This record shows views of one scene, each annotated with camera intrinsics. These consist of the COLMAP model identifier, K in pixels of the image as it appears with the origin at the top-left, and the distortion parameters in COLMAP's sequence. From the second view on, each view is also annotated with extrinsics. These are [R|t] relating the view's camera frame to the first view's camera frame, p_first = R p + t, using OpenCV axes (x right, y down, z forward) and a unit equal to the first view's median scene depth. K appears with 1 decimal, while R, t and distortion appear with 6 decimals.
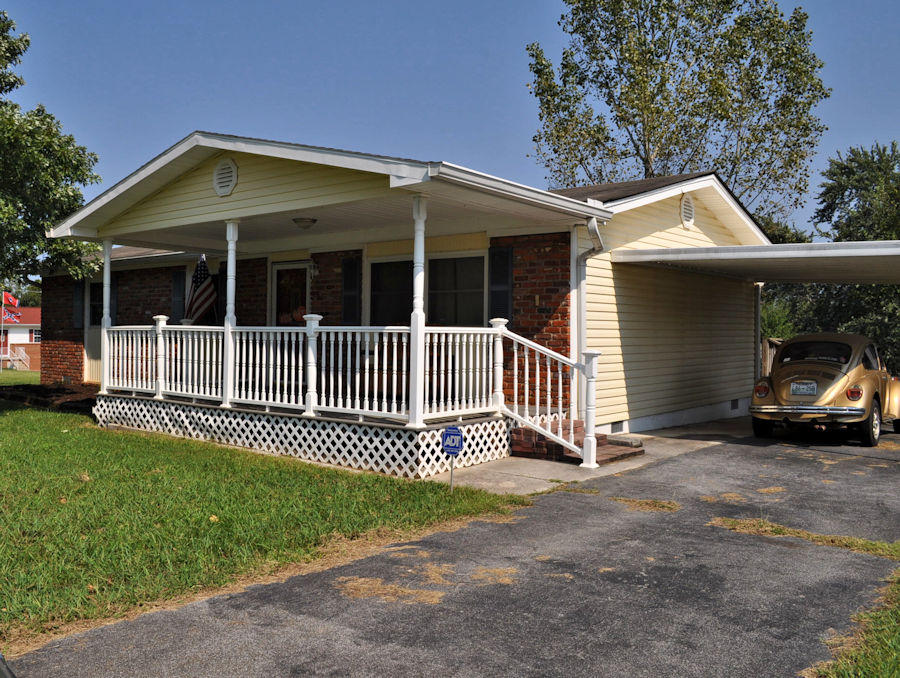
lens RADIAL K [[811.0, 0, 381.0], [0, 811.0, 336.4], [0, 0, 1]] dist [-0.075046, -0.002826]
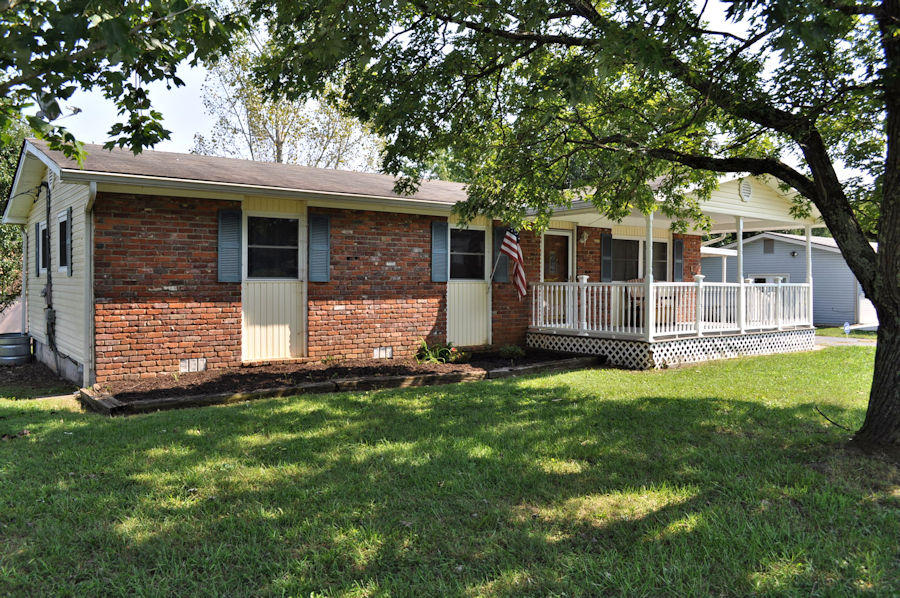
lens RADIAL K [[714.7, 0, 446.7], [0, 714.7, 295.5], [0, 0, 1]] dist [-0.076100, 0.006073]
pose [[0.188701, -0.025804, 0.981696, -1.595322], [0.002486, 0.999664, 0.025798, -0.024624], [-0.982031, -0.002428, 0.188702, 1.248431]]
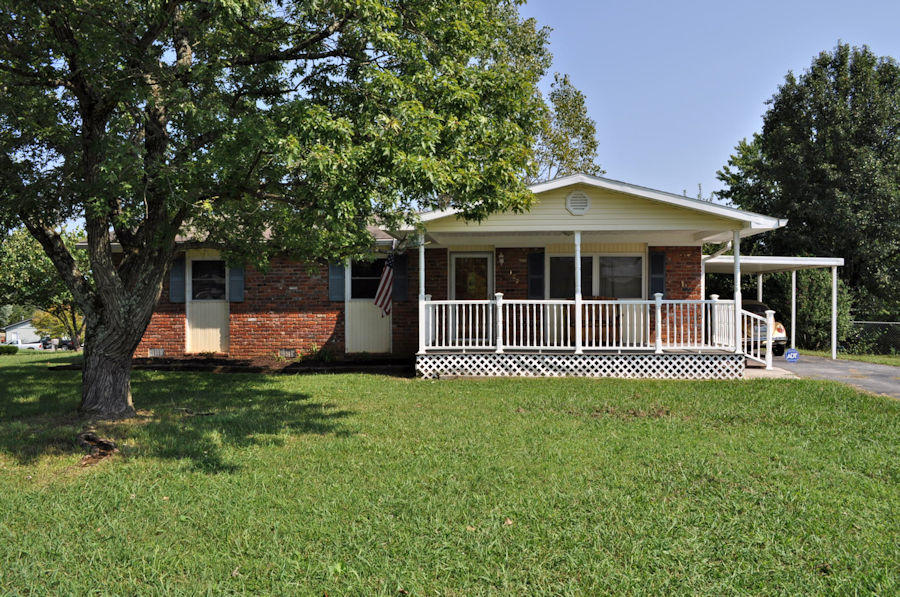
lens RADIAL K [[714.7, 0, 446.7], [0, 714.7, 295.0], [0, 0, 1]] dist [-0.076100, 0.006073]
pose [[0.800011, -0.005799, 0.599958, -1.139360], [0.012295, 0.999902, -0.006730, -0.015912], [-0.599860, 0.012761, 0.800003, 0.068172]]
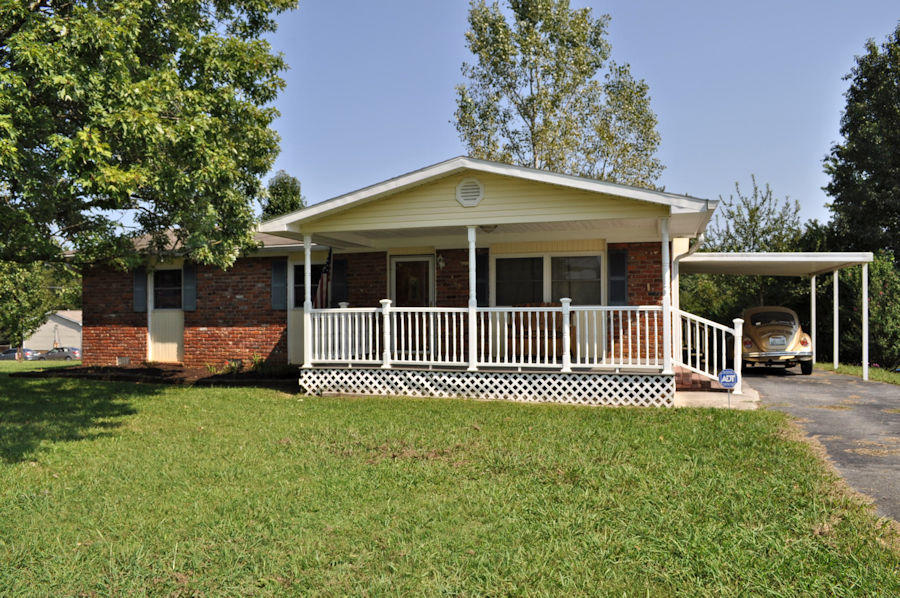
lens RADIAL K [[681.8, 0, 450.1], [0, 681.8, 308.9], [0, 0, 1]] dist [-0.077633, 0.000135]
pose [[0.914178, -0.015074, 0.405031, -0.630887], [0.017533, 0.999843, -0.002361, -0.008157], [-0.404932, 0.009260, 0.914300, 0.018124]]
